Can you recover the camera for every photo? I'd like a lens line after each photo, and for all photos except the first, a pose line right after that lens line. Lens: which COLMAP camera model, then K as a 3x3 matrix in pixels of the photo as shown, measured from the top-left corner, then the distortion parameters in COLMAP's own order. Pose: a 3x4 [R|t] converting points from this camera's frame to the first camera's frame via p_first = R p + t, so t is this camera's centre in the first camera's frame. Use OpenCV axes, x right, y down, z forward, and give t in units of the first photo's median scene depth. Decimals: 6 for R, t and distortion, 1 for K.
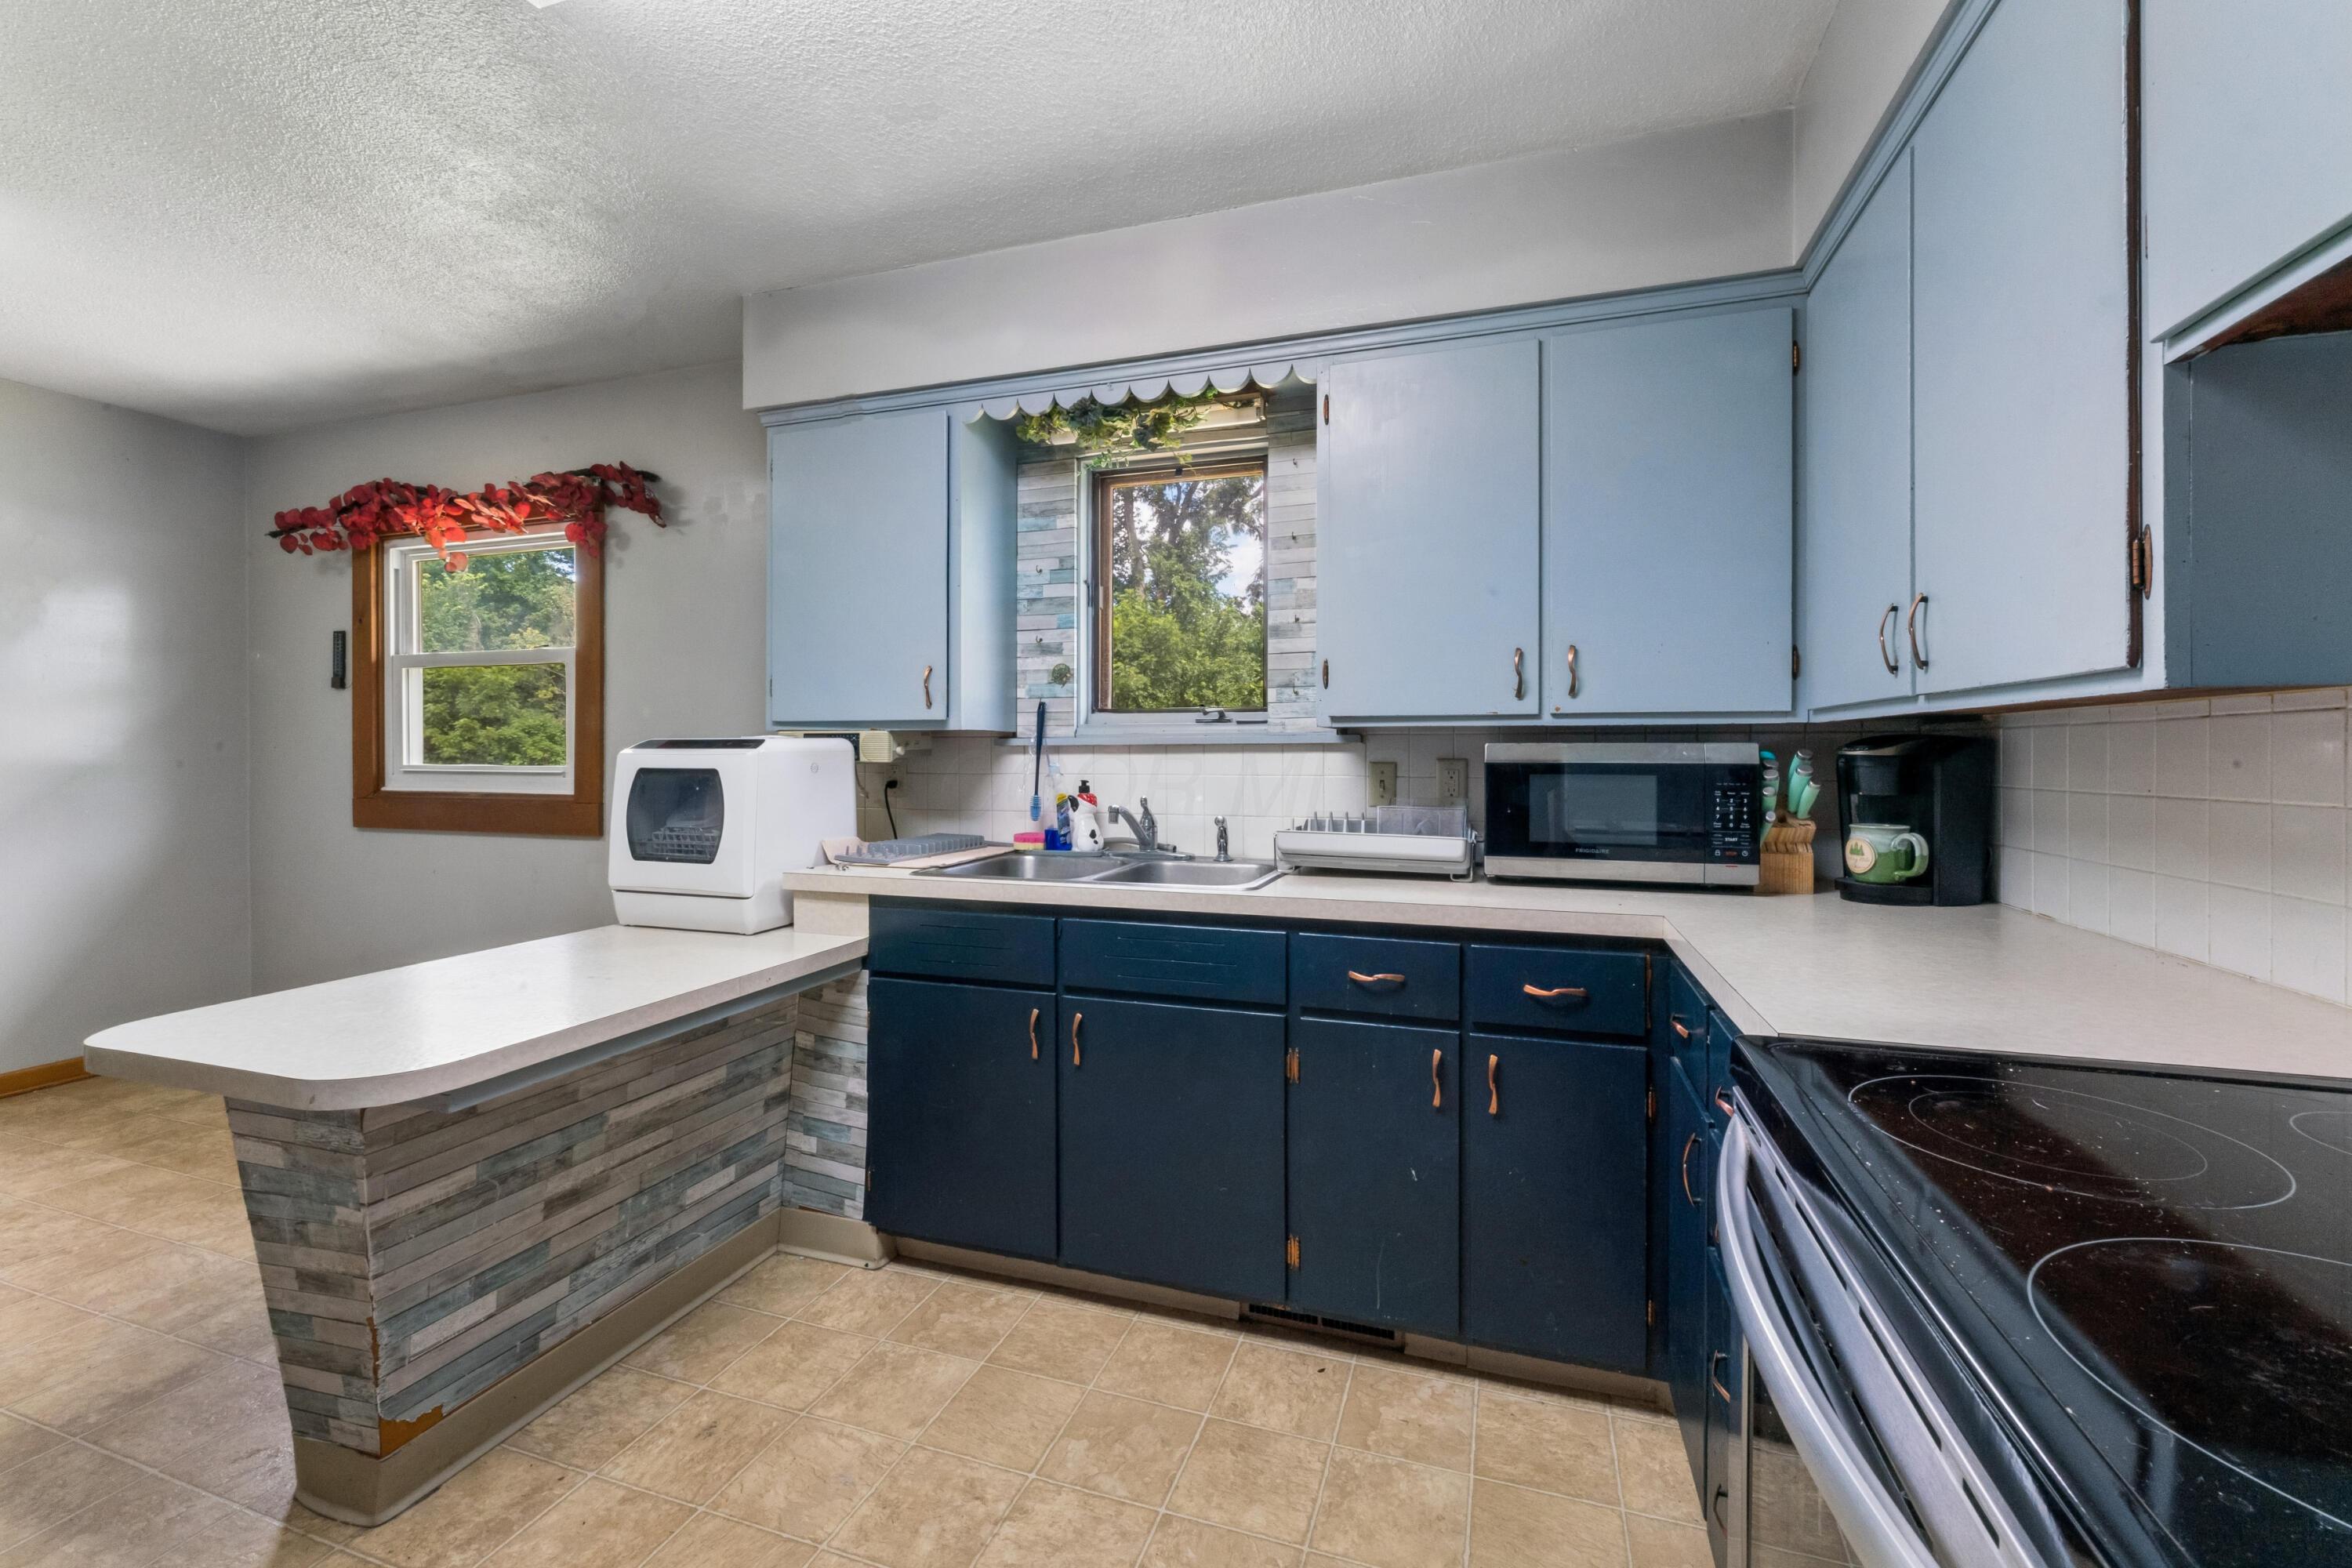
lens RADIAL K [[962.2, 0, 1170.2], [0, 962.2, 757.9], [0, 0, 1]] dist [-0.005297, 0.002074]
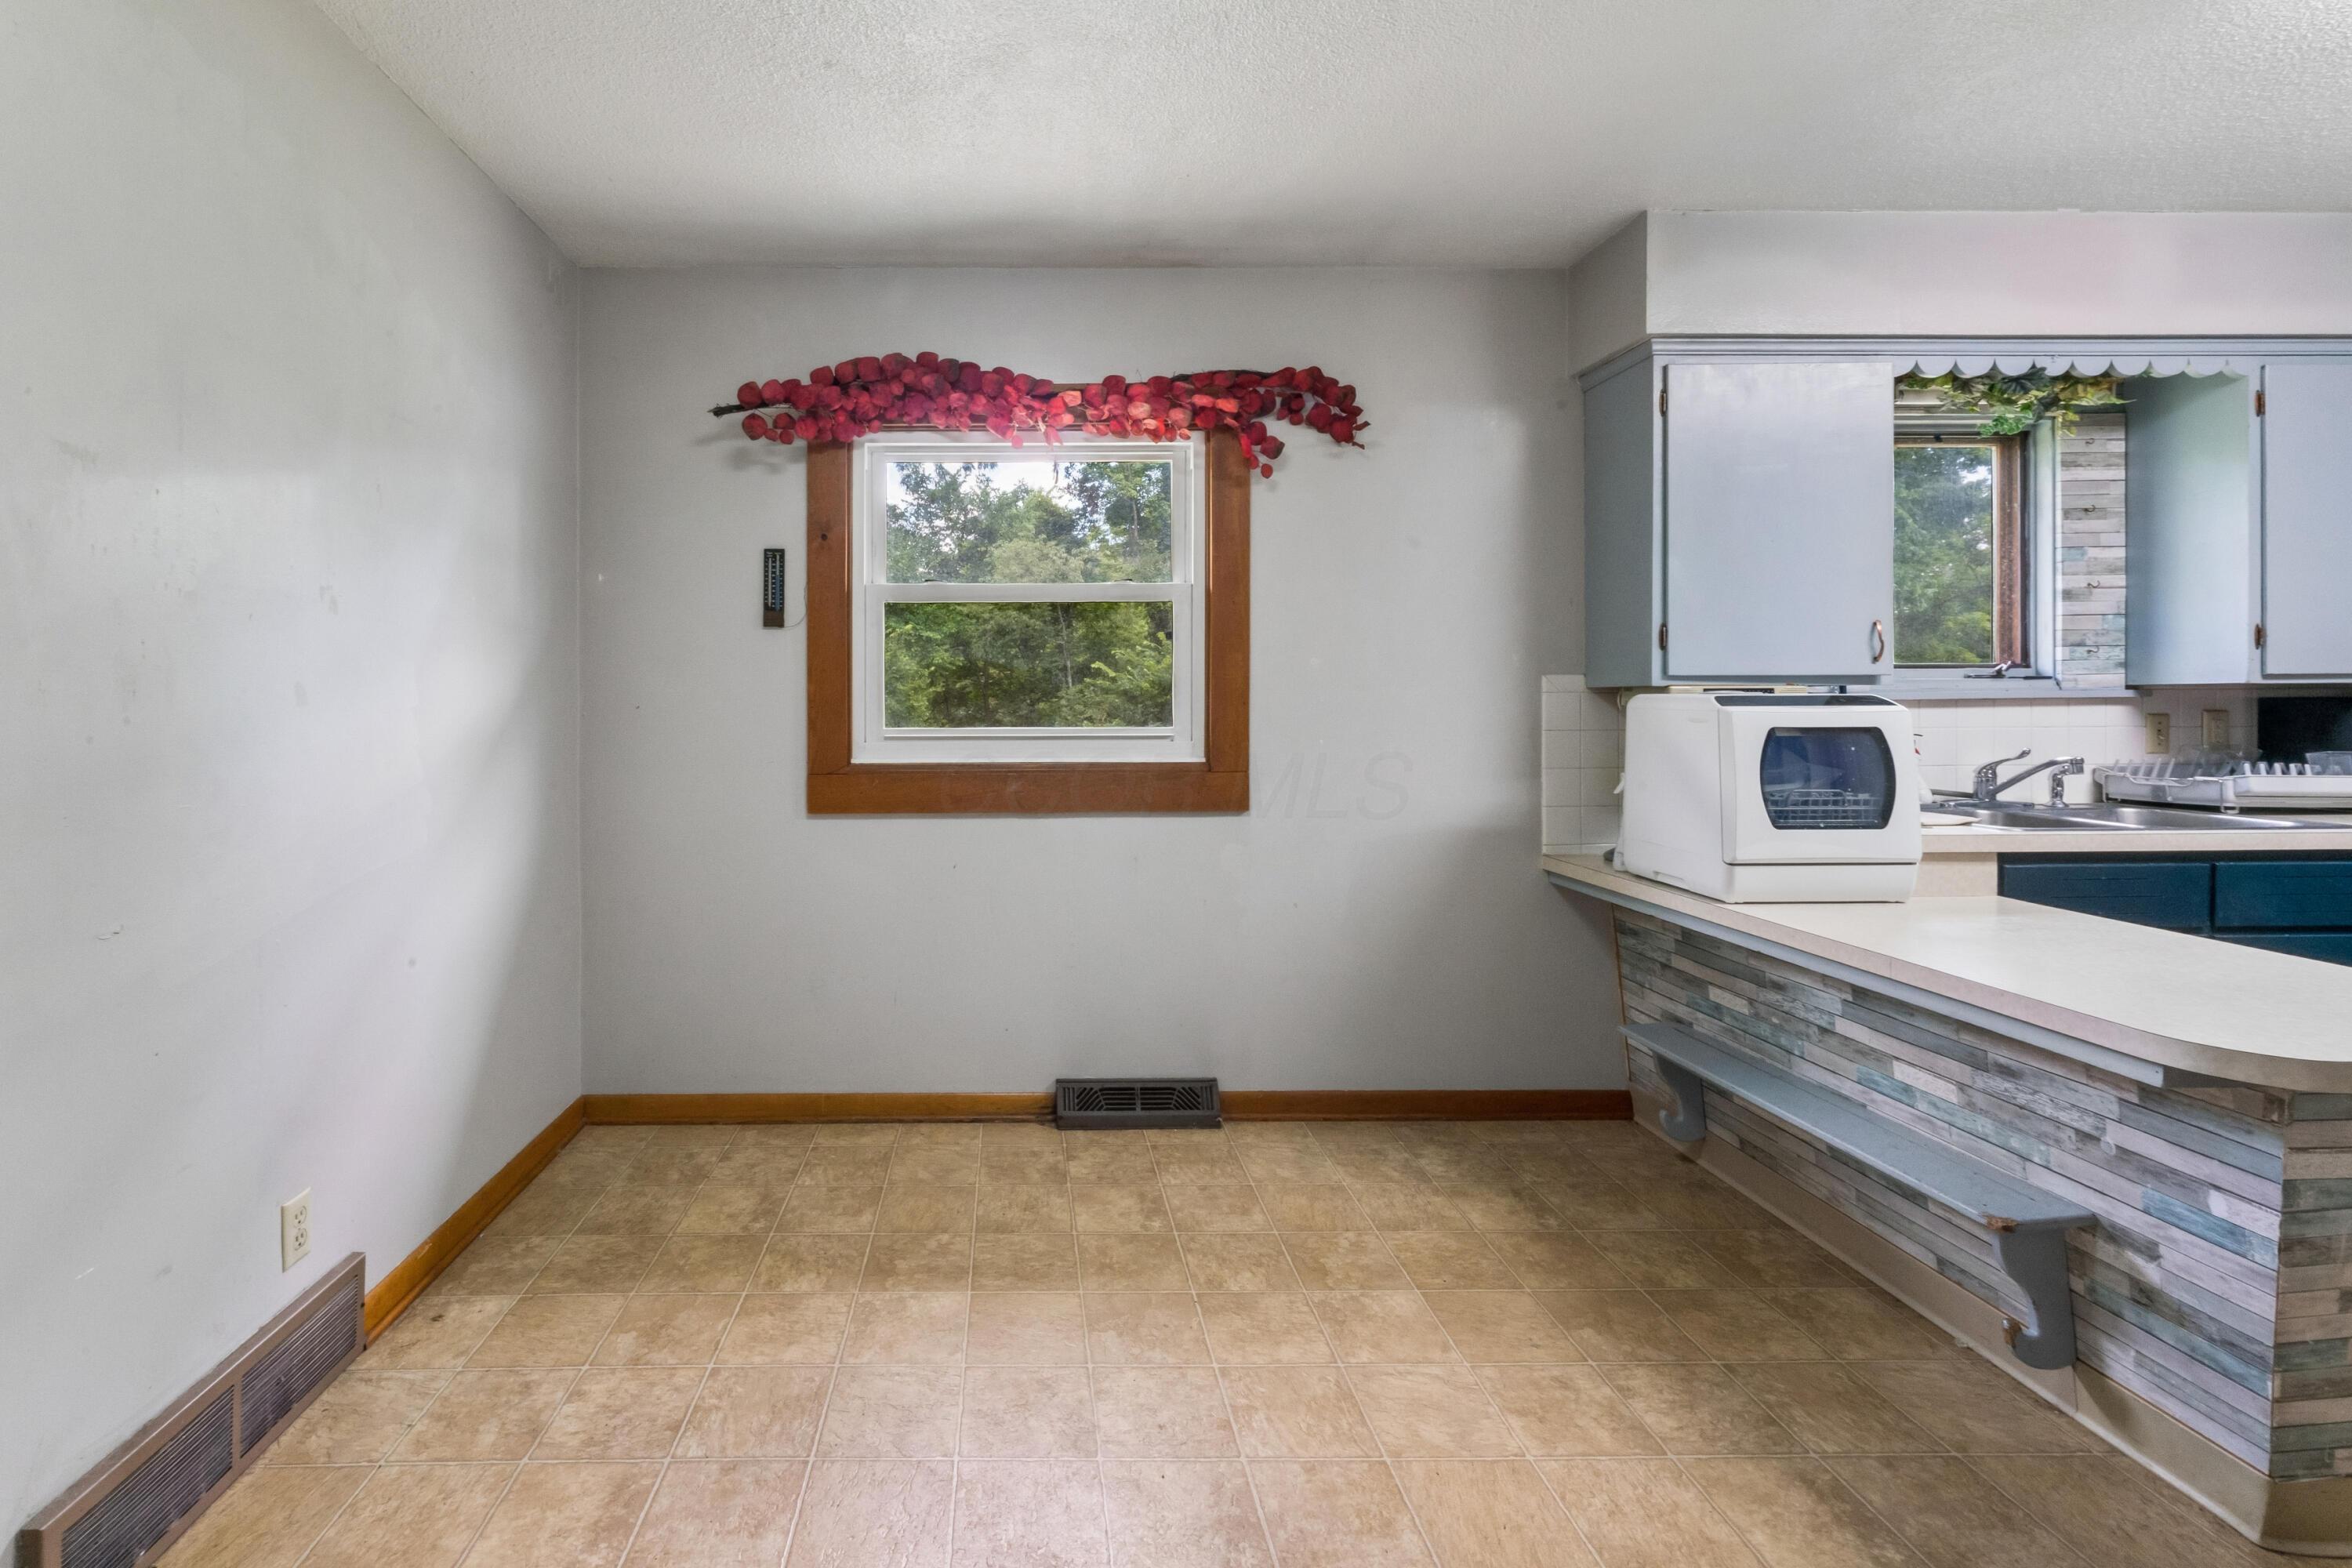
lens RADIAL K [[1017.9, 0, 1037.7], [0, 1017.9, 708.6], [0, 0, 1]] dist [-0.004610, 0.001170]
pose [[0.945424, -0.007842, 0.325747, -1.752471], [0.007793, 0.999969, 0.001454, -0.016511], [-0.325748, 0.001164, 0.945456, 0.368909]]
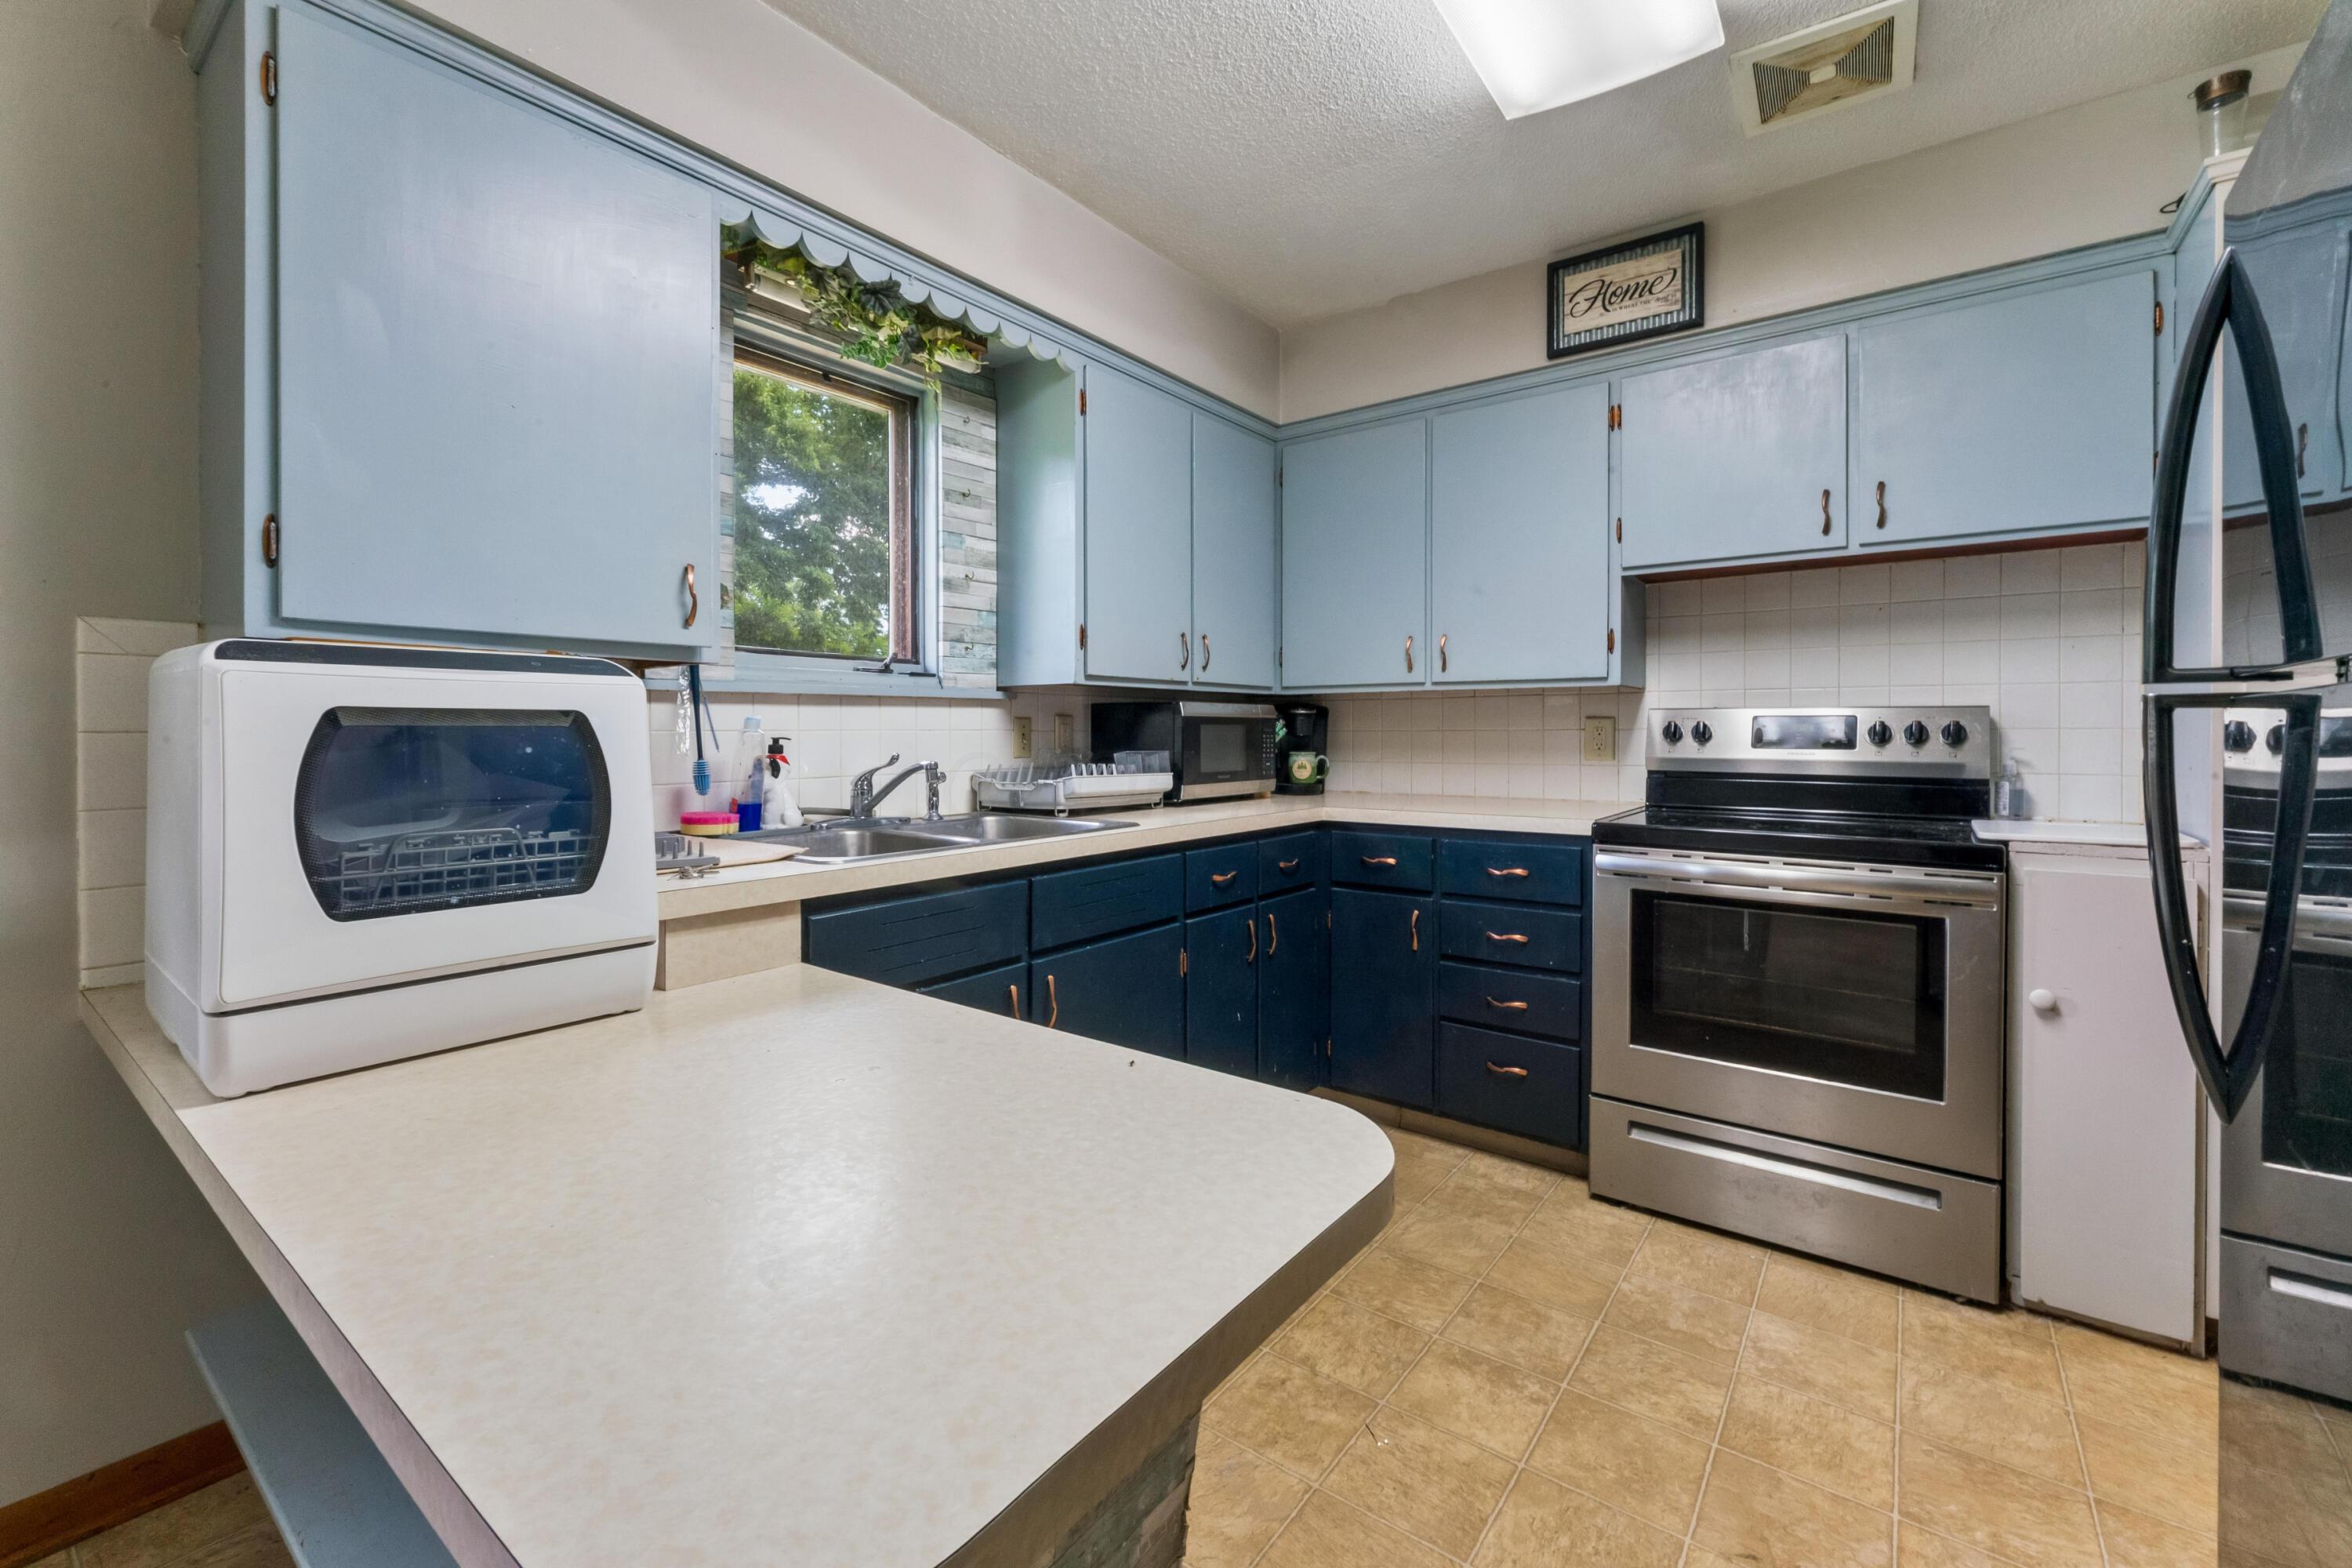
lens RADIAL K [[962.2, 0, 1170.7], [0, 962.2, 741.5], [0, 0, 1]] dist [-0.005297, 0.002074]
pose [[0.324591, -0.011764, 0.945781, -0.962769], [0.004976, 0.999930, 0.010730, 0.026596], [-0.945841, 0.001224, 0.324627, 0.585972]]
